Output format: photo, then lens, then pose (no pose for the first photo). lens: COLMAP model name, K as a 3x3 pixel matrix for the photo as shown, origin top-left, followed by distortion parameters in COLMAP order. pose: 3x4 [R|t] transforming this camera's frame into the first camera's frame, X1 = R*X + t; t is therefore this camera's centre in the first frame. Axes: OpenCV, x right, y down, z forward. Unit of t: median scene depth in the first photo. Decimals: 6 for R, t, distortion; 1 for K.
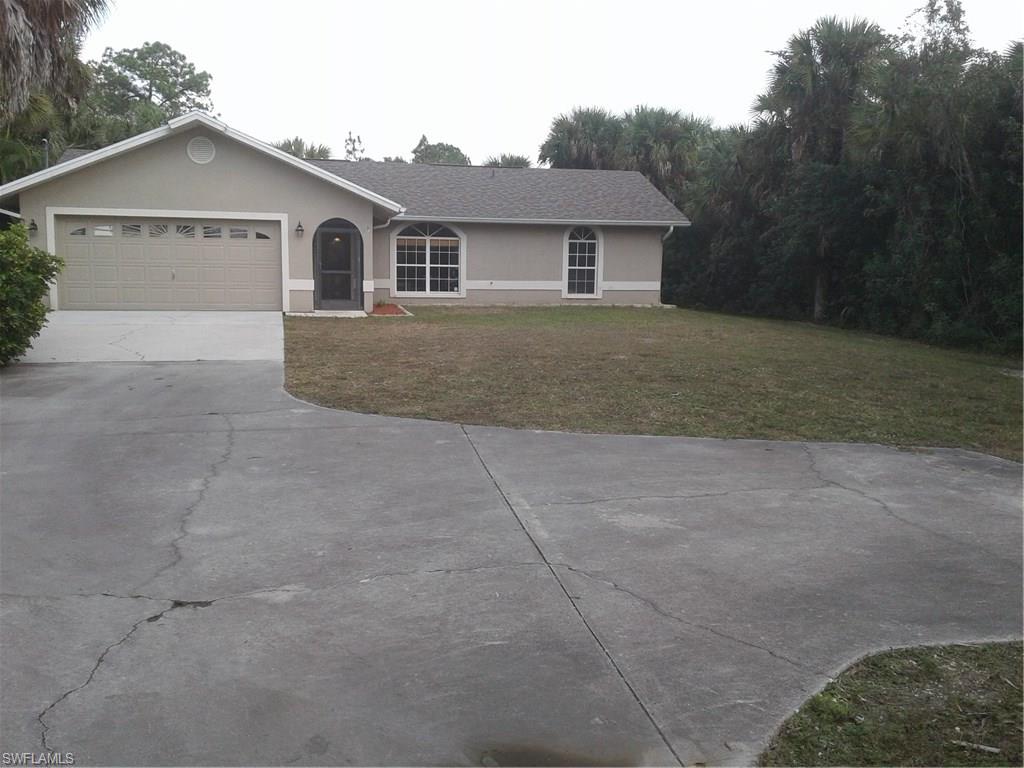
lens RADIAL K [[978.2, 0, 512.0], [0, 978.2, 384.0], [0, 0, 1]] dist [0.133308, -0.251073]
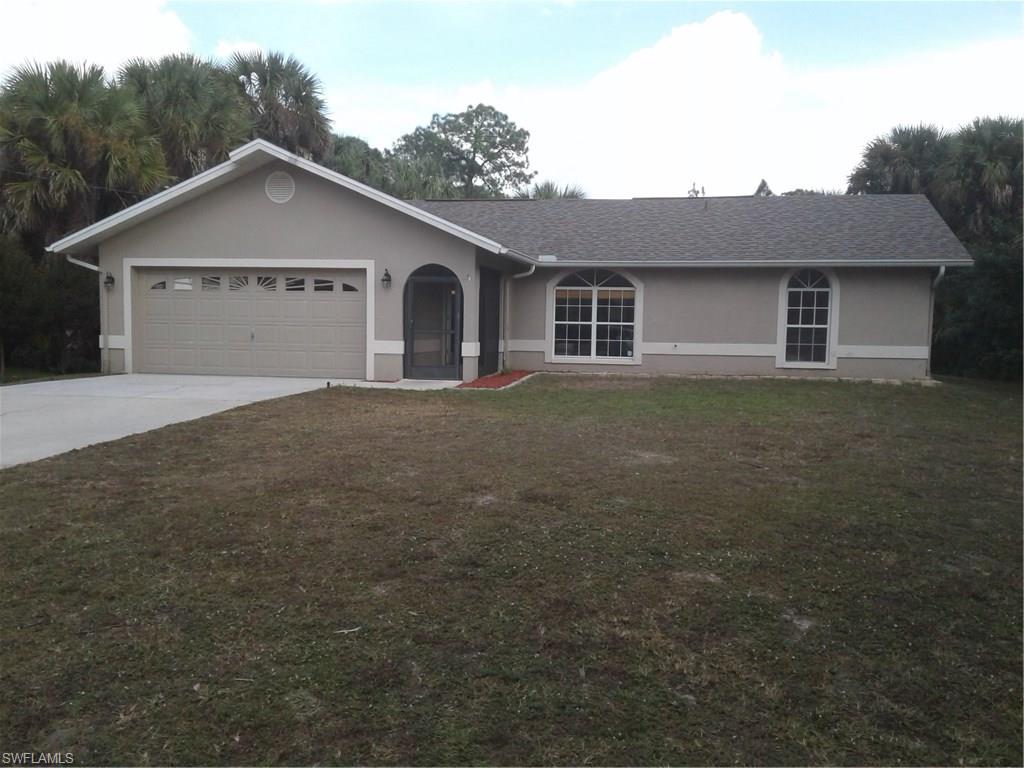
lens RADIAL K [[978.2, 0, 512.0], [0, 978.2, 384.0], [0, 0, 1]] dist [0.133308, -0.251073]
pose [[0.920425, 0.025868, -0.390062, 0.160302], [-0.048772, 0.997611, -0.048927, -0.030326], [0.387865, 0.064058, 0.919488, 0.254083]]
